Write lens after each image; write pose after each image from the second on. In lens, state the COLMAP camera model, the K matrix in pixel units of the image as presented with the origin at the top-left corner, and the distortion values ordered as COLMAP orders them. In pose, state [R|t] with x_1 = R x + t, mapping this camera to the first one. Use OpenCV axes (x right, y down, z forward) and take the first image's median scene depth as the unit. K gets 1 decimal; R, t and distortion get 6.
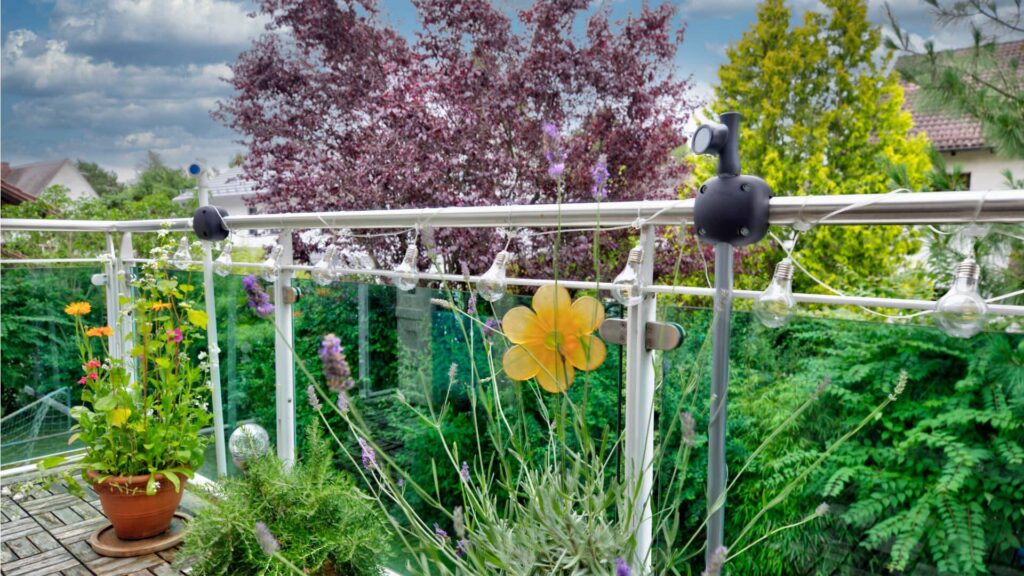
lens RADIAL K [[670.5, 0, 512.0], [0, 670.5, 288.0], [0, 0, 1]] dist [0.000166, 0.000763]
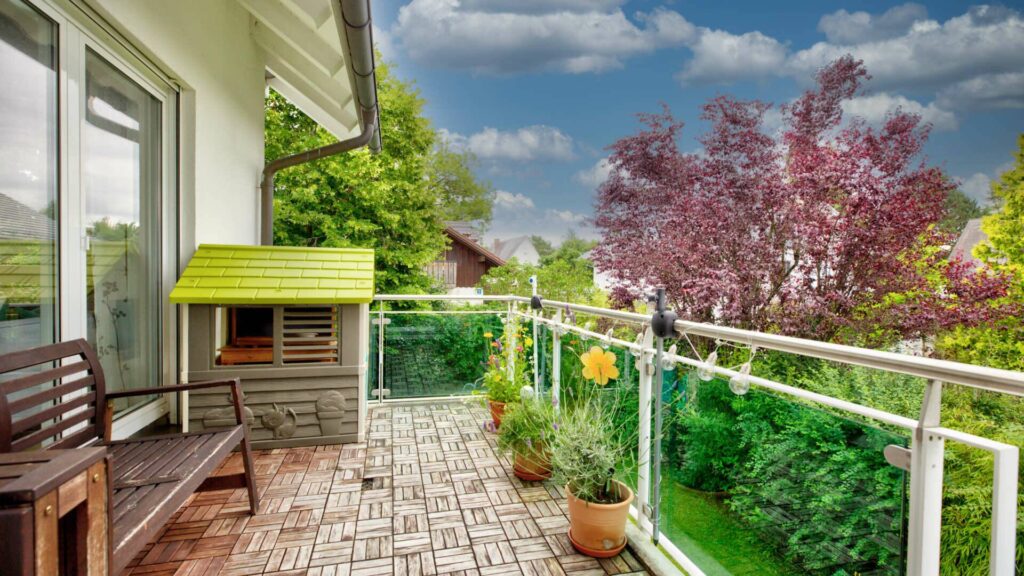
lens RADIAL K [[472.7, 0, 527.2], [0, 472.7, 286.0], [0, 0, 1]] dist [-0.000625, 0.000117]
pose [[0.834825, 0.019161, -0.550181, 0.216065], [-0.053171, 0.997528, -0.045940, -0.036281], [0.547941, 0.067606, 0.833781, -0.204264]]
